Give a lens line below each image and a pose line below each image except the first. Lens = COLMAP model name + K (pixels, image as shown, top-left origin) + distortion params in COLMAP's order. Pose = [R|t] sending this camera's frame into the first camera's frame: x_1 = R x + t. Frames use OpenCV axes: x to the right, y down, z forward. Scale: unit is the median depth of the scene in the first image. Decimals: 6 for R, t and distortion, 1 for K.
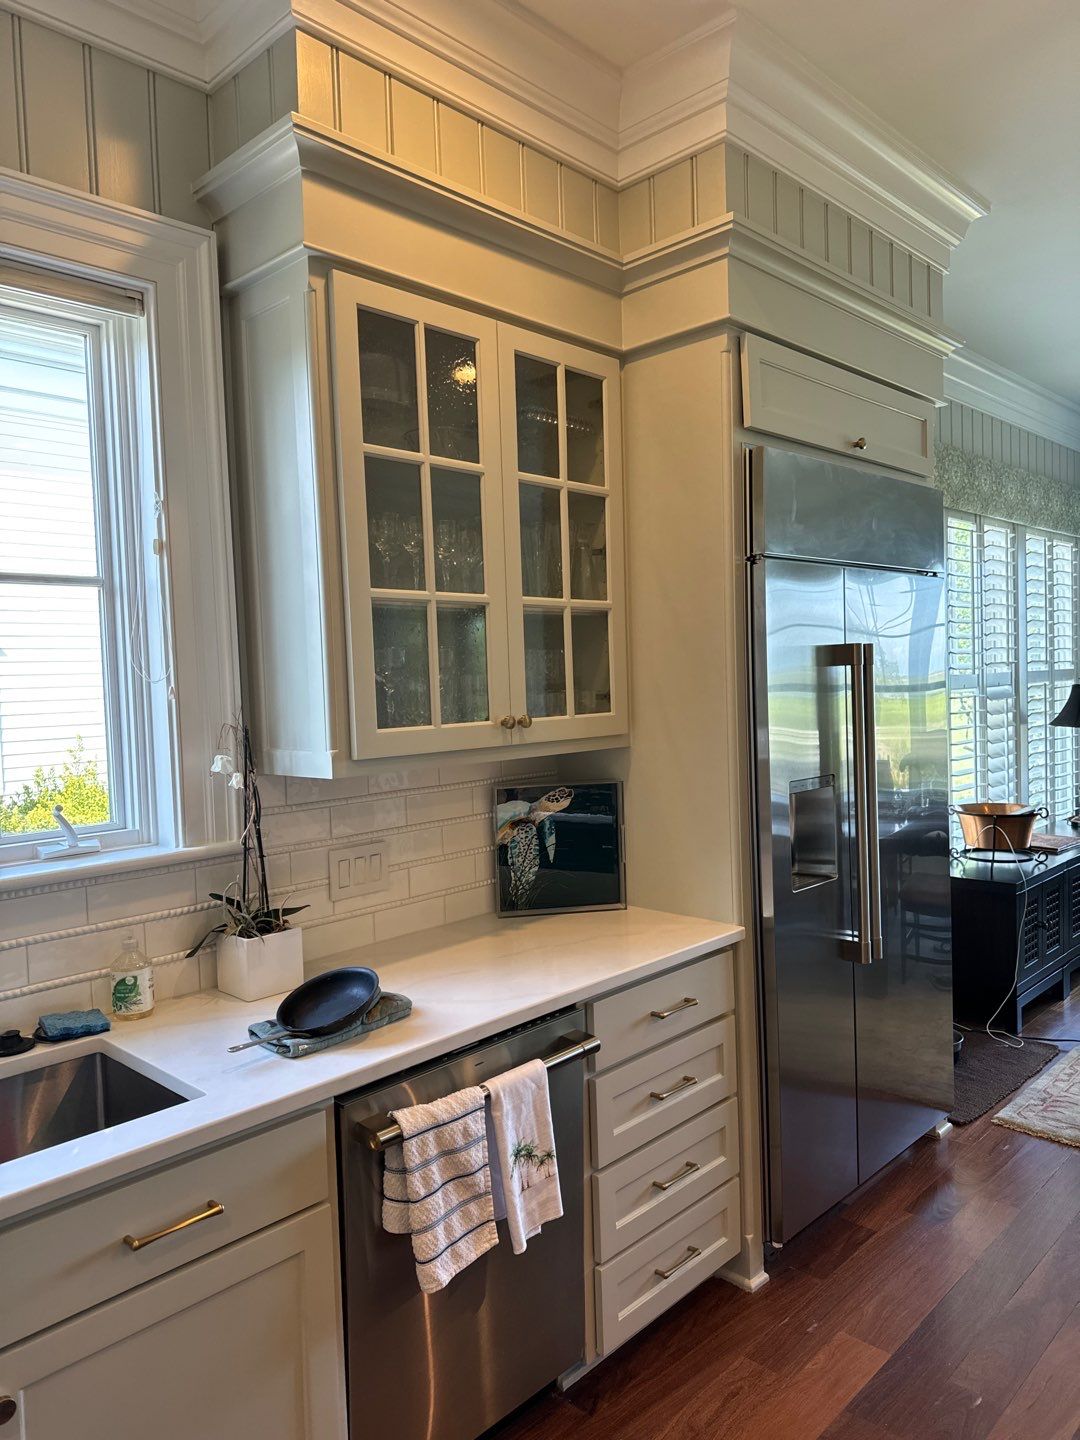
lens RADIAL K [[1026.6, 0, 540.0], [0, 1026.6, 720.0], [0, 0, 1]] dist [0.037345, -0.053307]
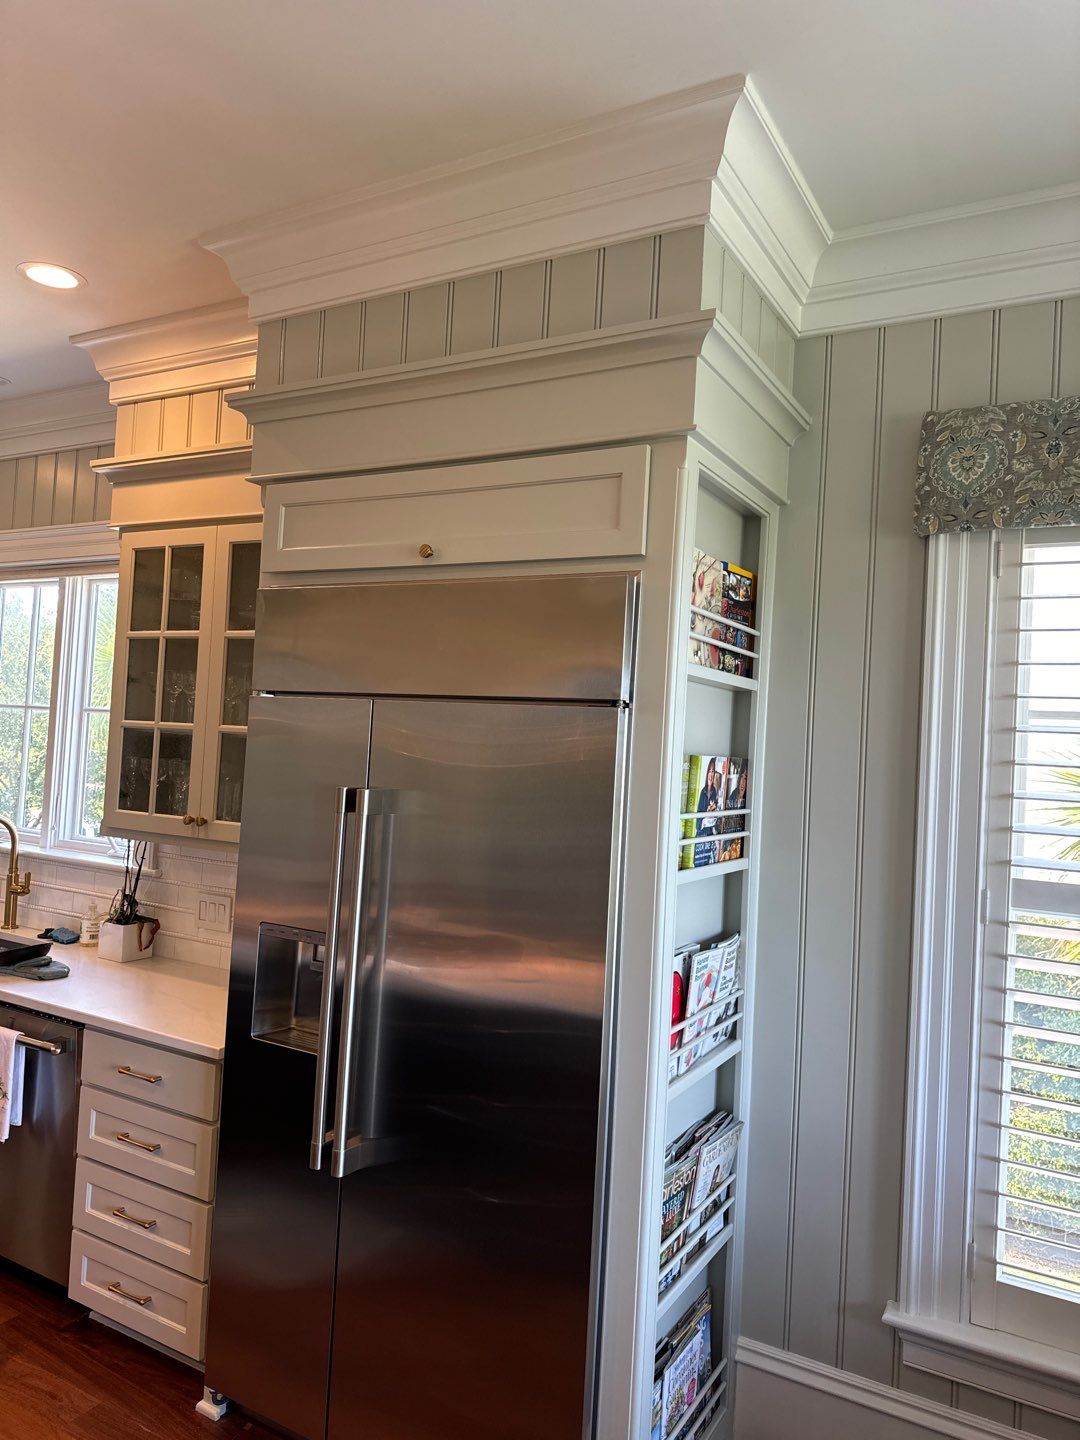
lens RADIAL K [[1025.2, 0, 540.0], [0, 1025.2, 720.0], [0, 0, 1]] dist [-0.001548, -0.003080]
pose [[0.250223, 0.024411, -0.967881, 1.417283], [-0.114111, 0.993458, -0.004445, -0.179293], [0.961440, 0.111558, 0.251371, 1.127947]]
